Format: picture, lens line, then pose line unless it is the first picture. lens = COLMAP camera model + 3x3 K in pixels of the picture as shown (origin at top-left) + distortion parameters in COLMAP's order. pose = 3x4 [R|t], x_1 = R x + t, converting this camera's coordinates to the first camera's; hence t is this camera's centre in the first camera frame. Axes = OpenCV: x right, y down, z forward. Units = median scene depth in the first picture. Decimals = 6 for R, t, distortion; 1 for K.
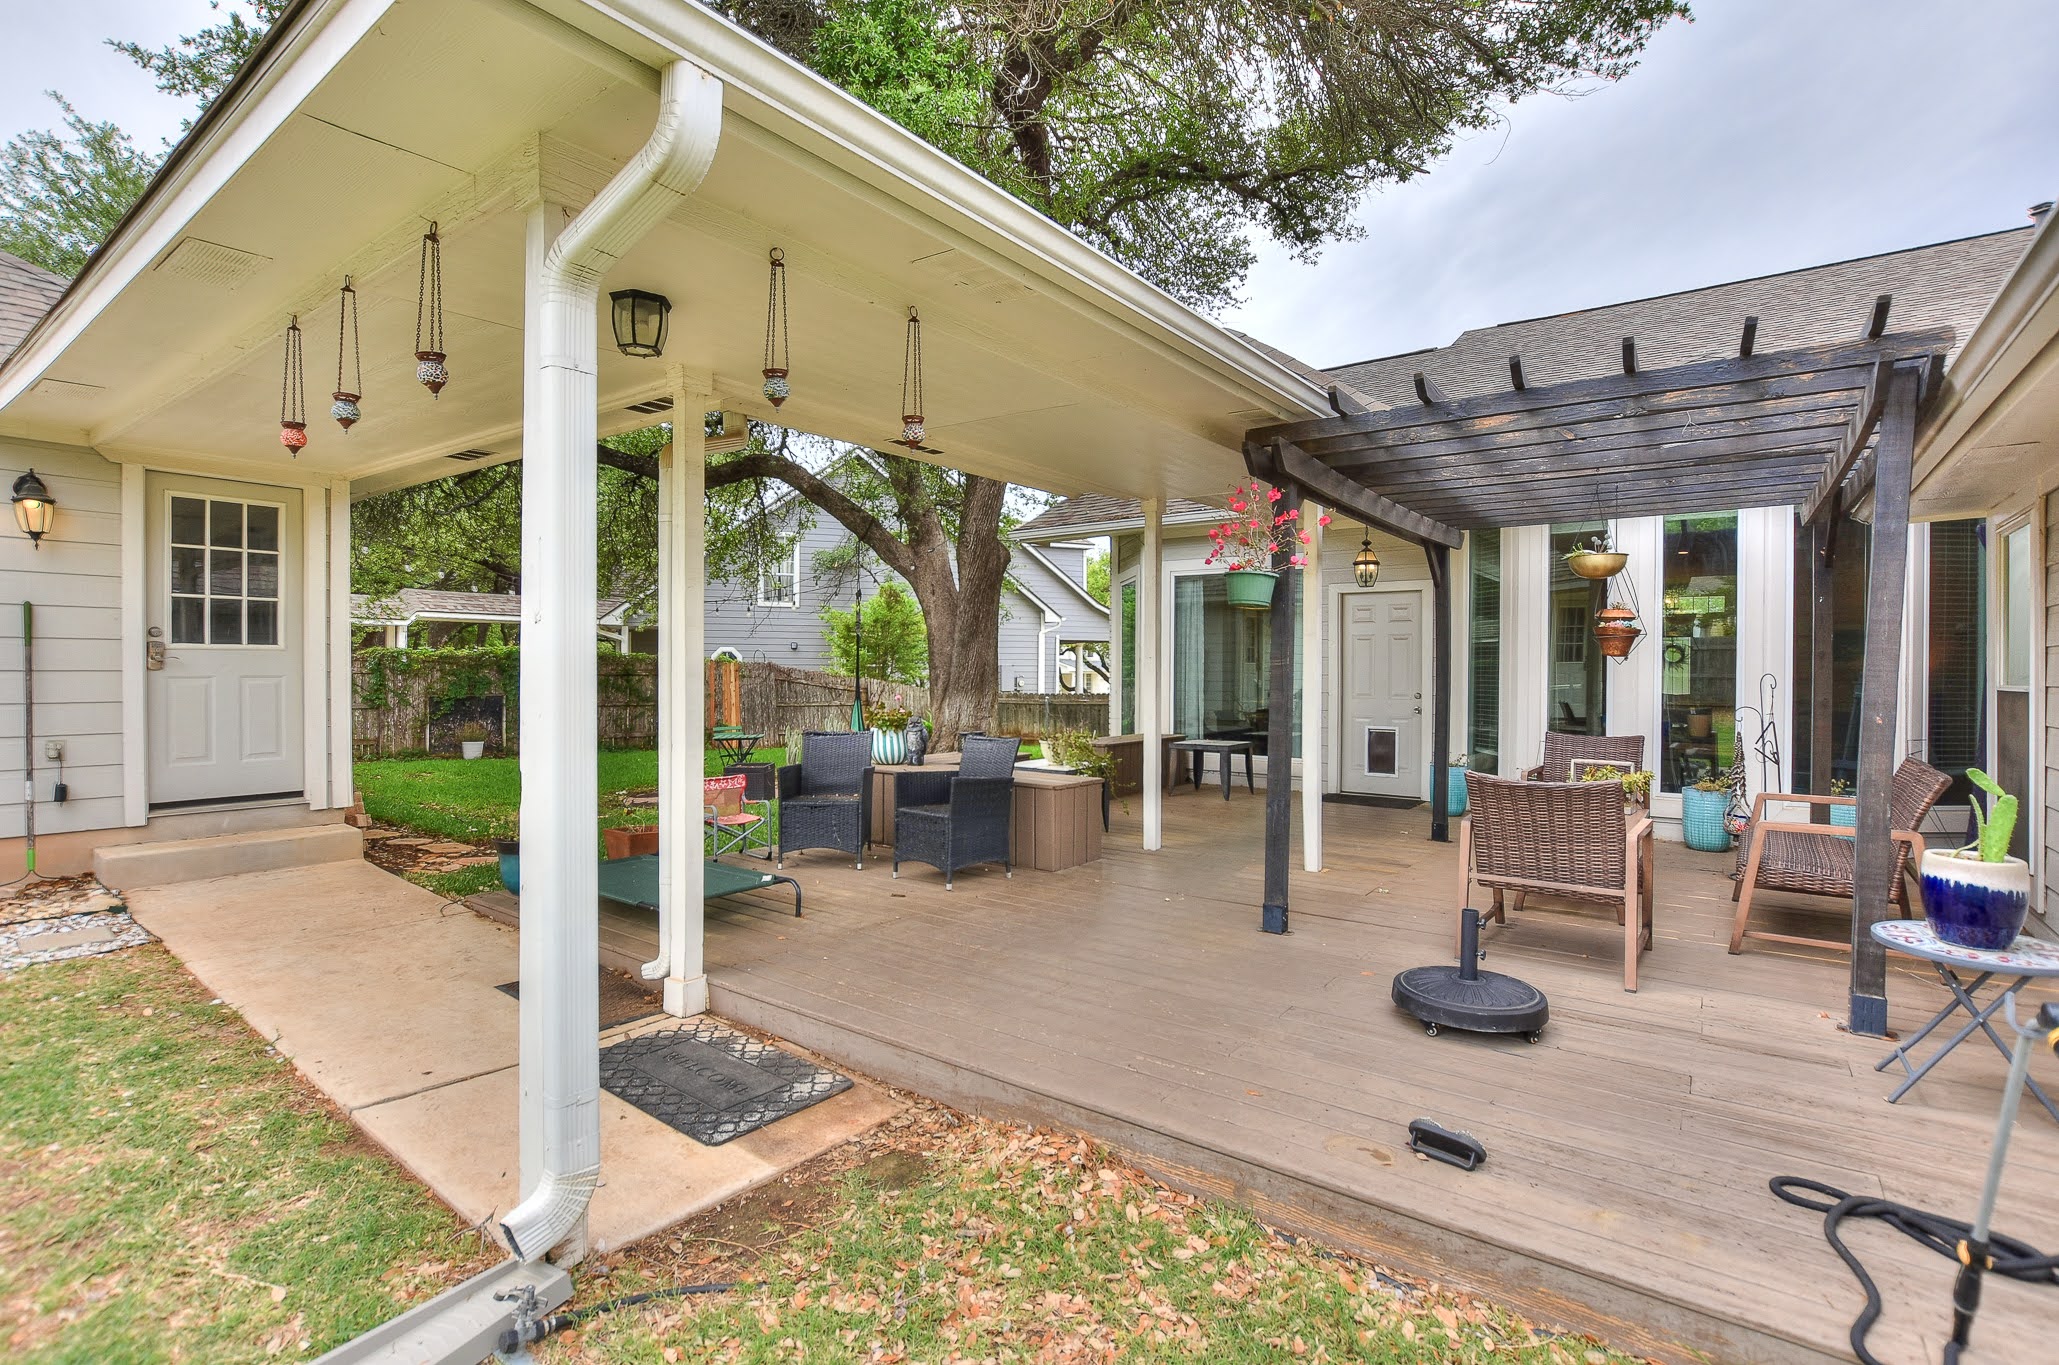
lens RADIAL K [[957.0, 0, 1027.6], [0, 957.0, 680.8], [0, 0, 1]] dist [-0.009181, 0.000674]
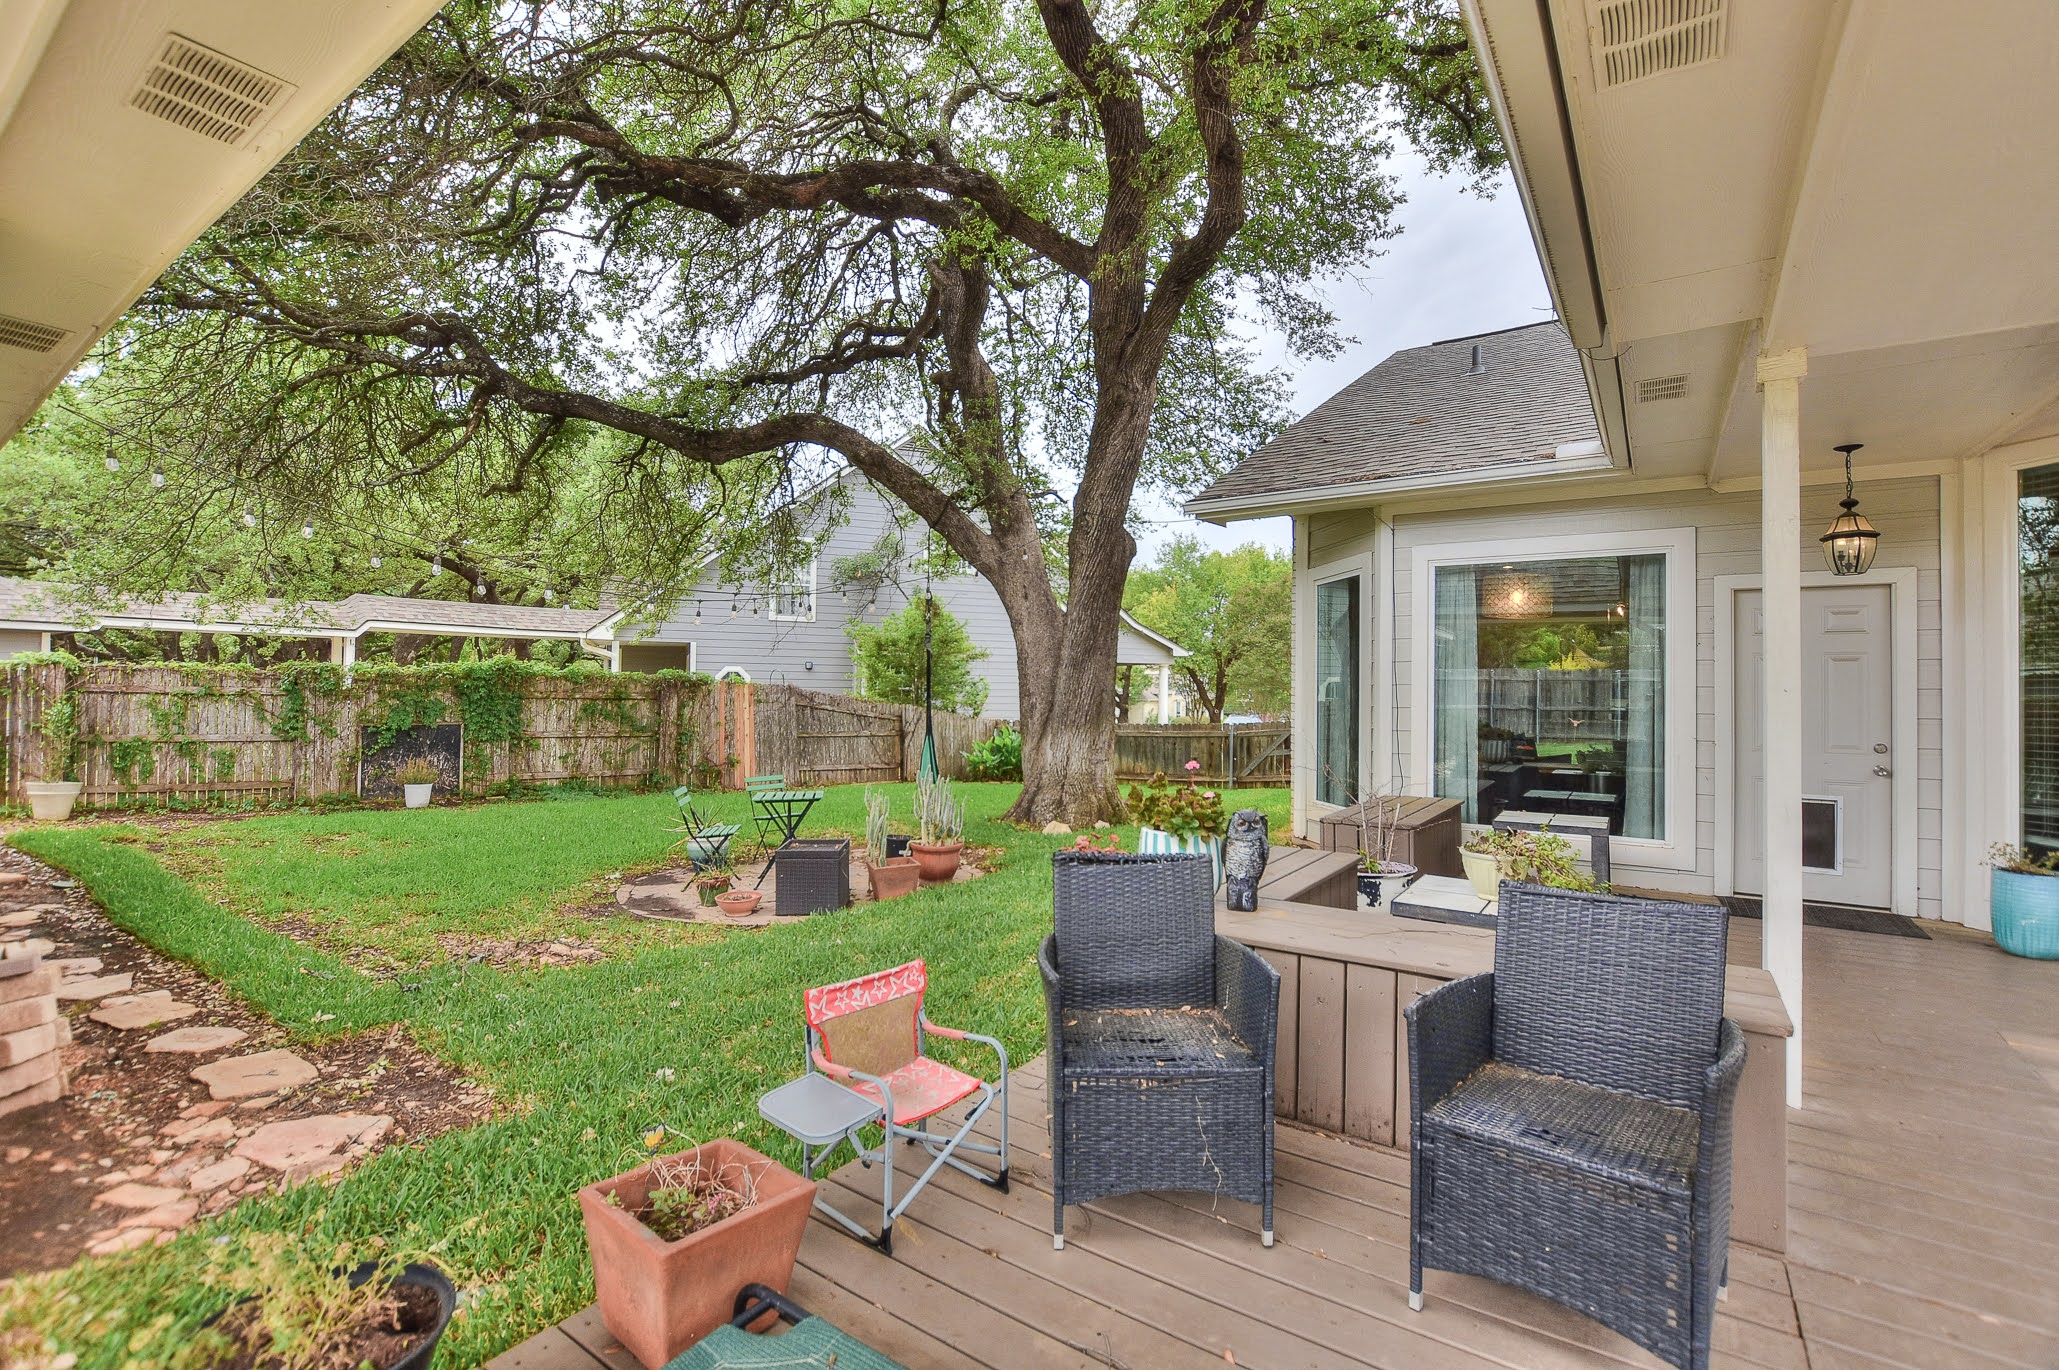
lens RADIAL K [[910.3, 0, 1026.9], [0, 910.3, 681.1], [0, 0, 1]] dist [-0.001089, -0.009454]
pose [[0.999521, 0.008019, 0.029877, -0.153551], [-0.007334, 0.999709, -0.022967, -0.009857], [-0.030052, 0.022737, 0.999290, 0.348194]]
